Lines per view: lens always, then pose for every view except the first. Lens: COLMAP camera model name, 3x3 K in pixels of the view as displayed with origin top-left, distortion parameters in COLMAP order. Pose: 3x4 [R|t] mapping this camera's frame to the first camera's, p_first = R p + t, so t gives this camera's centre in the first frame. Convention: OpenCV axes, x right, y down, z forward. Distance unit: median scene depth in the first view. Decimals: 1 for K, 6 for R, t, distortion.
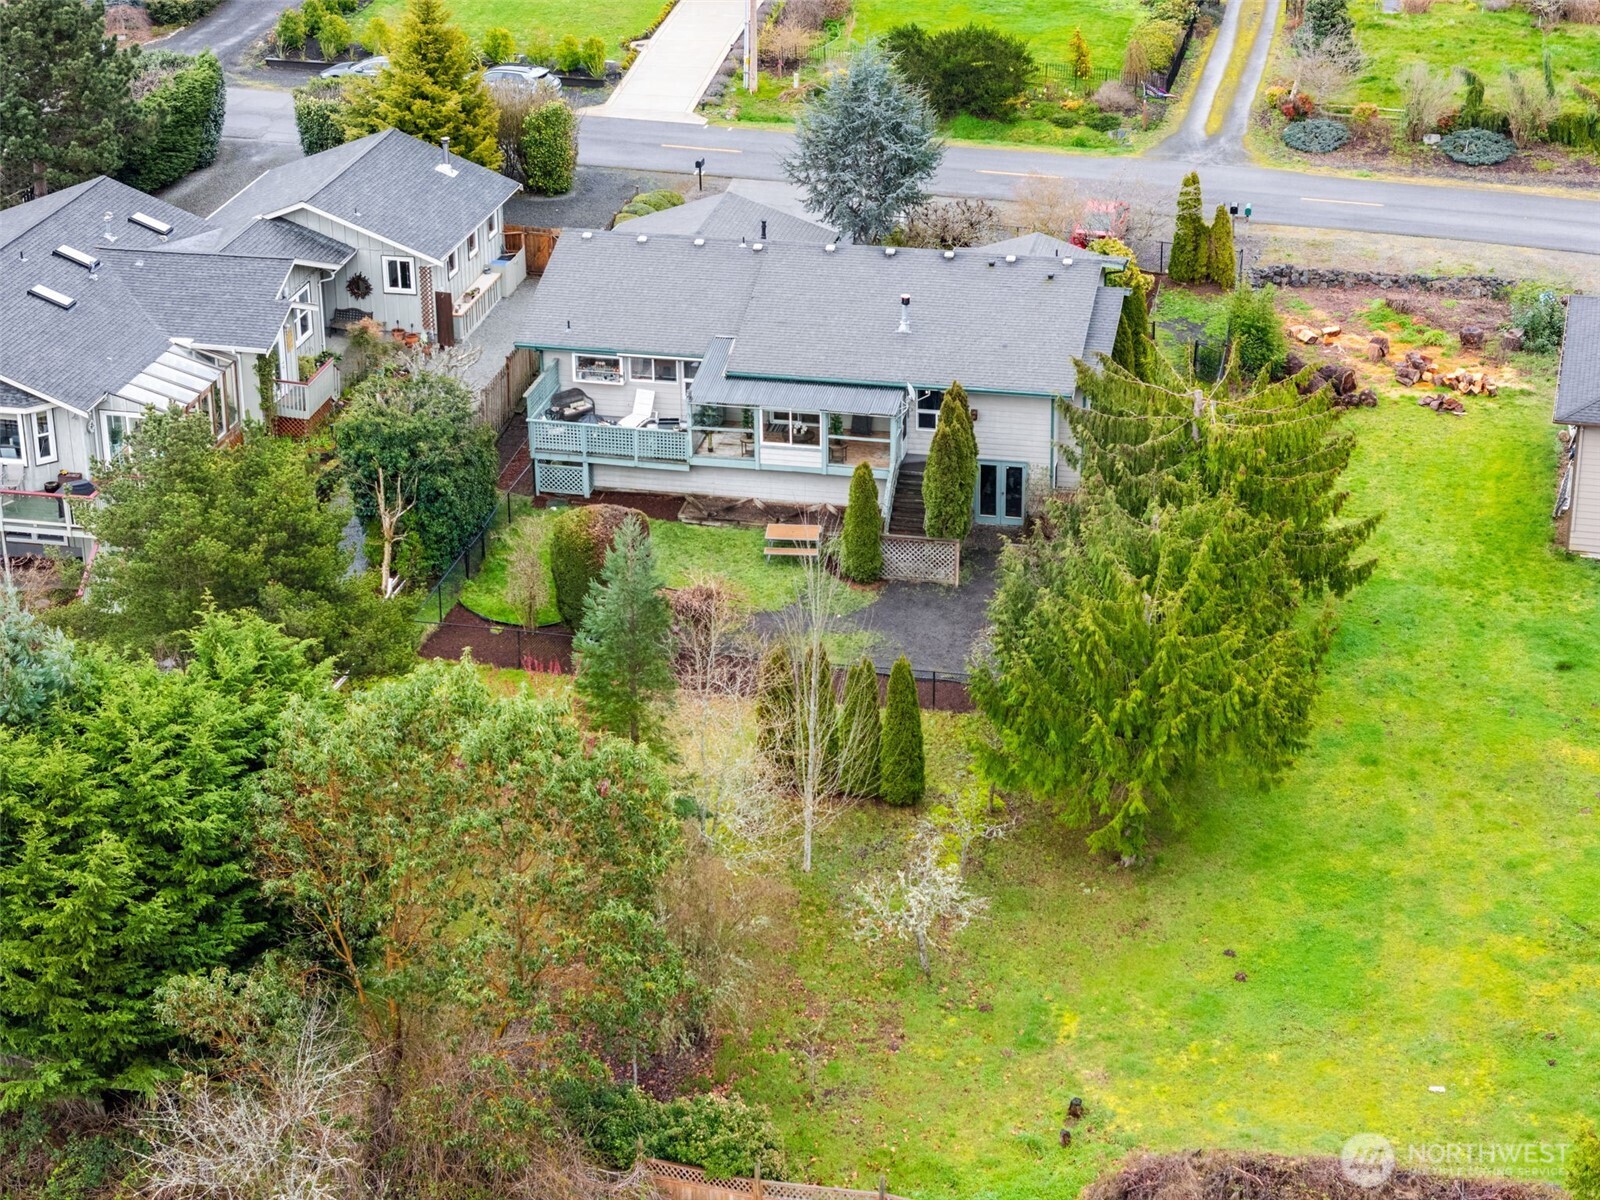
lens RADIAL K [[3219.8, 0, 800.0], [0, 3219.8, 600.0], [0, 0, 1]] dist [-0.068542, 0.518410]
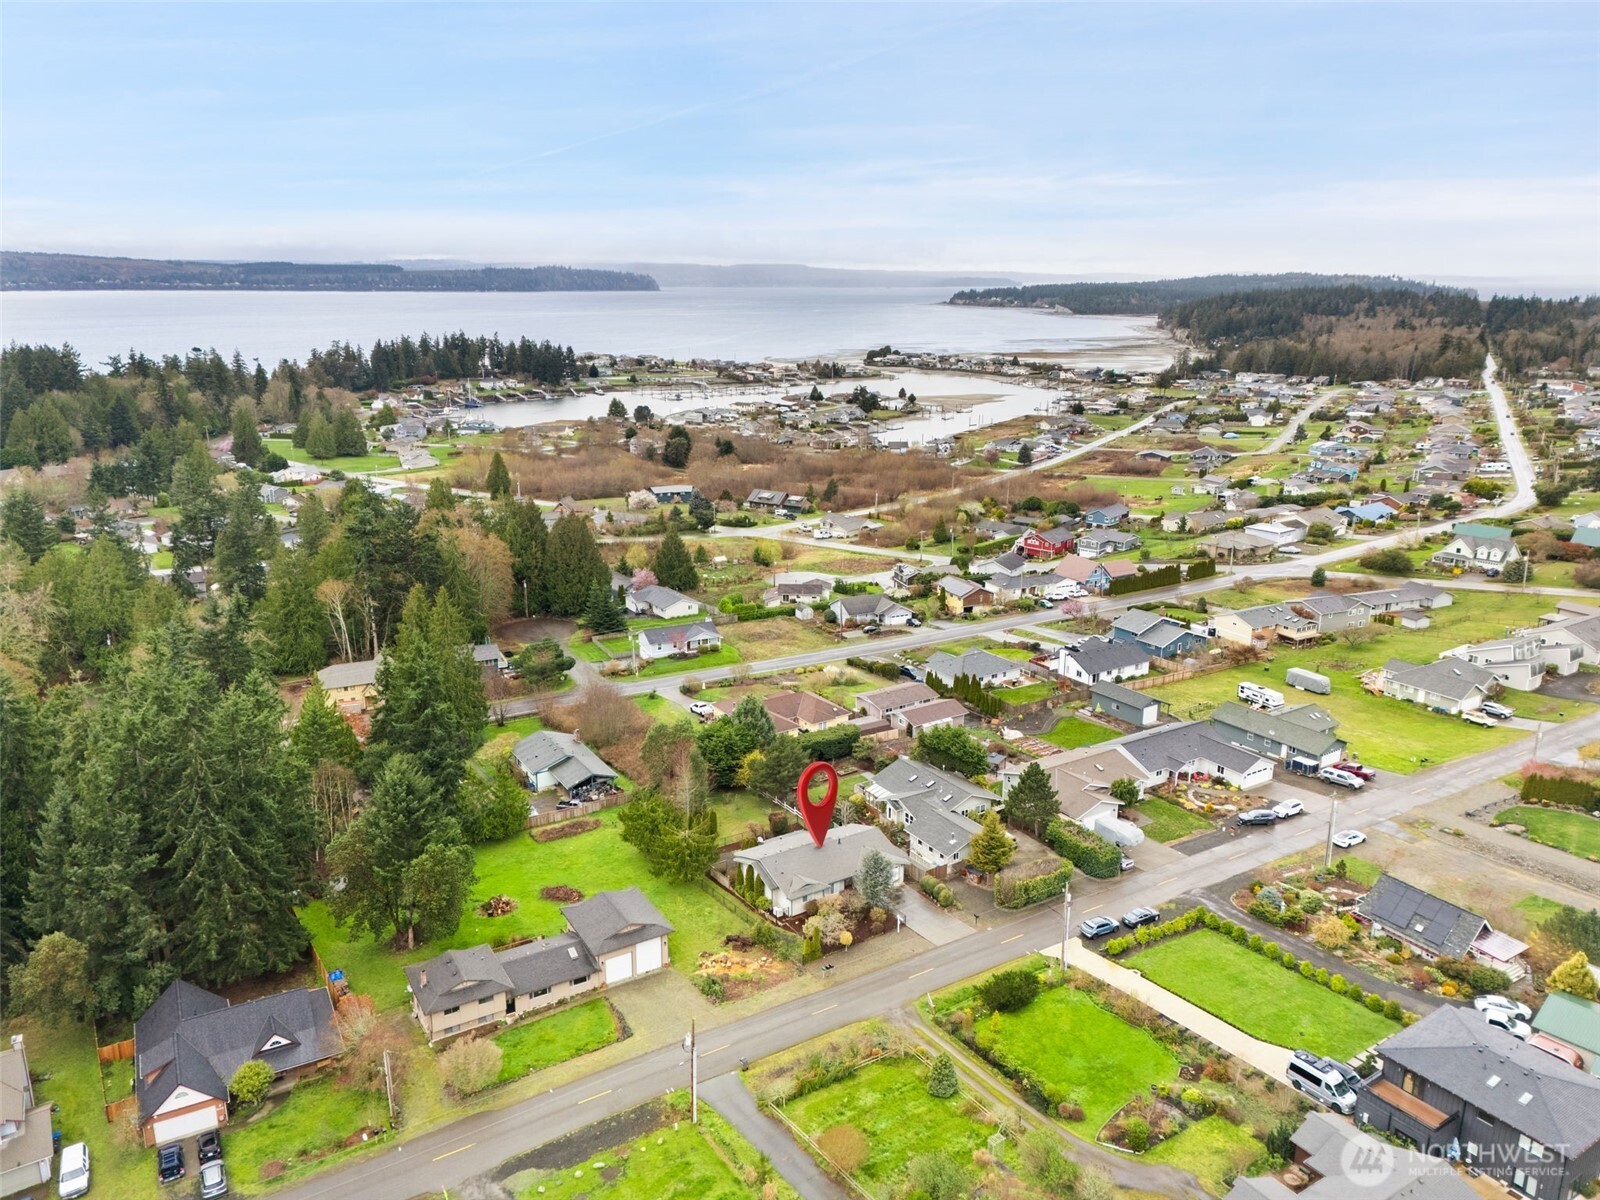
lens RADIAL K [[1186.6, 0, 789.0], [0, 1186.6, 598.2], [0, 0, 1]] dist [0.117102, -0.146749]
pose [[-0.708847, 0.186490, -0.680263, 0.976670], [-0.287035, 0.804690, 0.519697, -1.105143], [0.644319, 0.563645, -0.516872, 1.565928]]
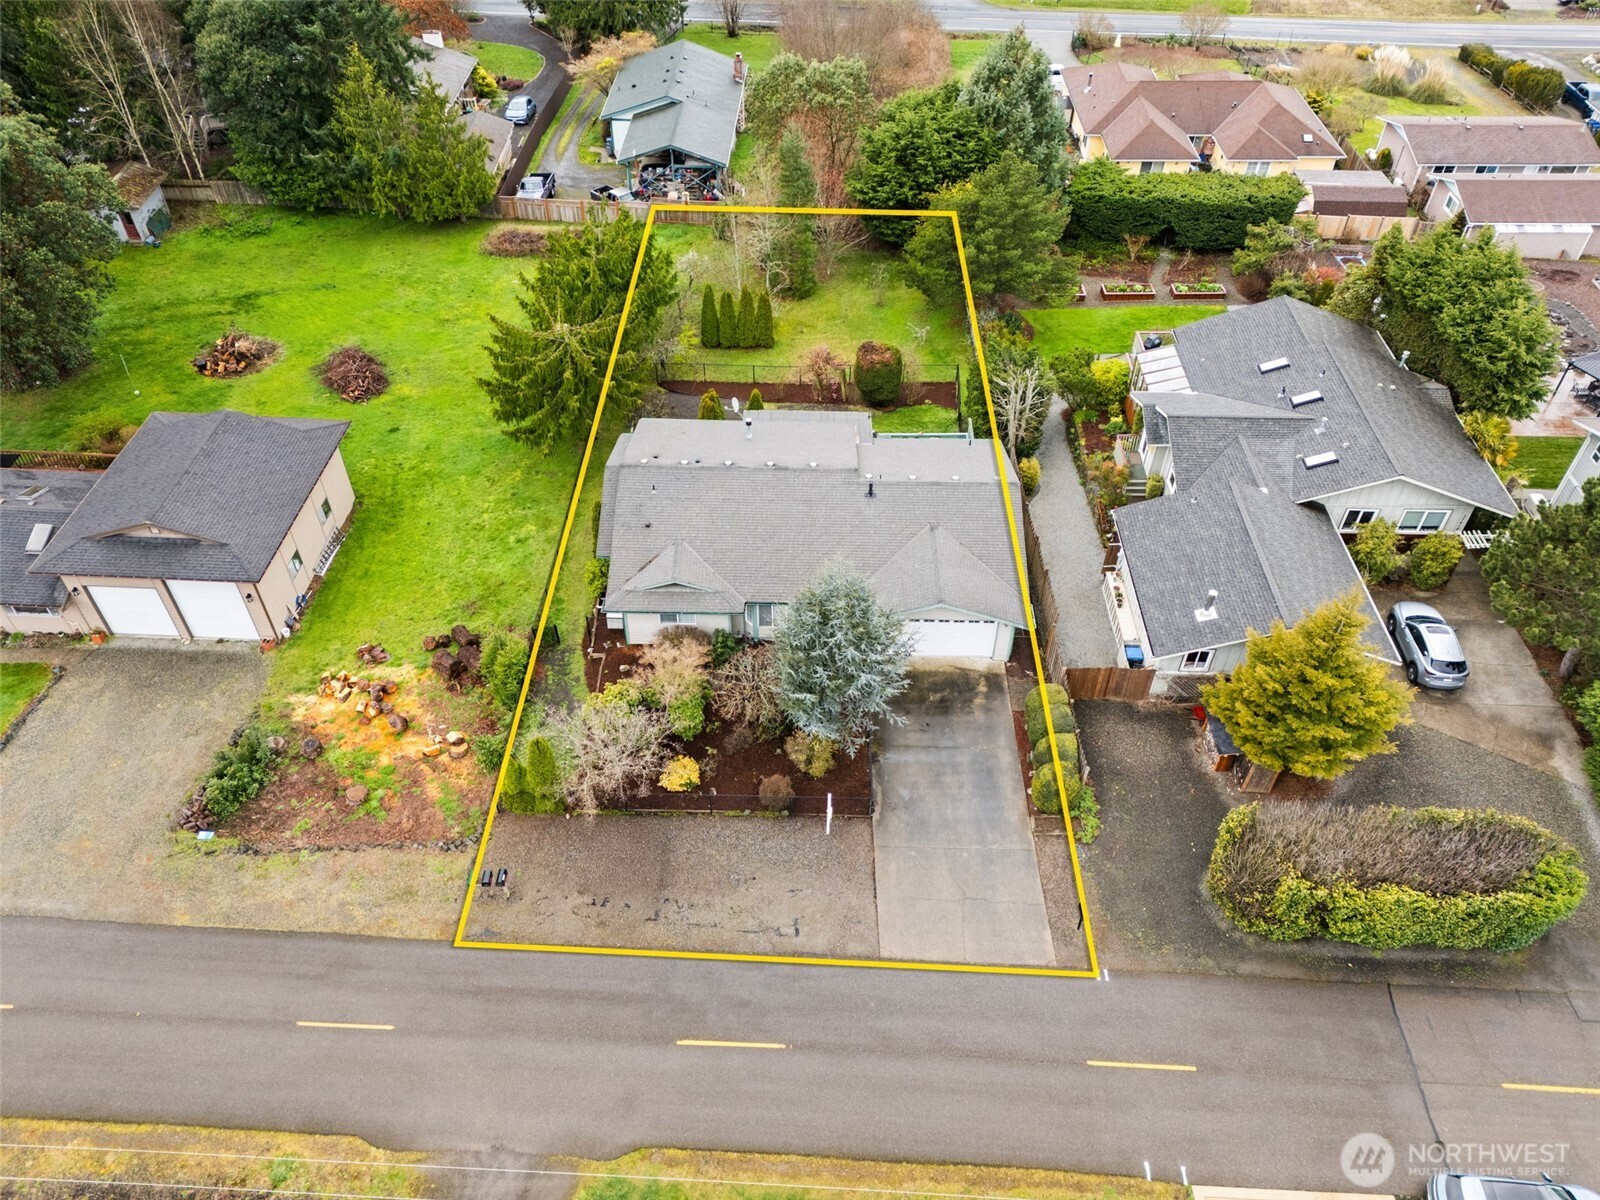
lens RADIAL K [[1186.6, 0, 789.0], [0, 1186.6, 598.2], [0, 0, 1]] dist [0.117102, -0.146749]
pose [[-0.982575, 0.124449, -0.138054, 0.102617], [-0.080442, 0.384858, 0.919463, -0.566922], [0.167557, 0.914547, -0.368141, 1.239004]]
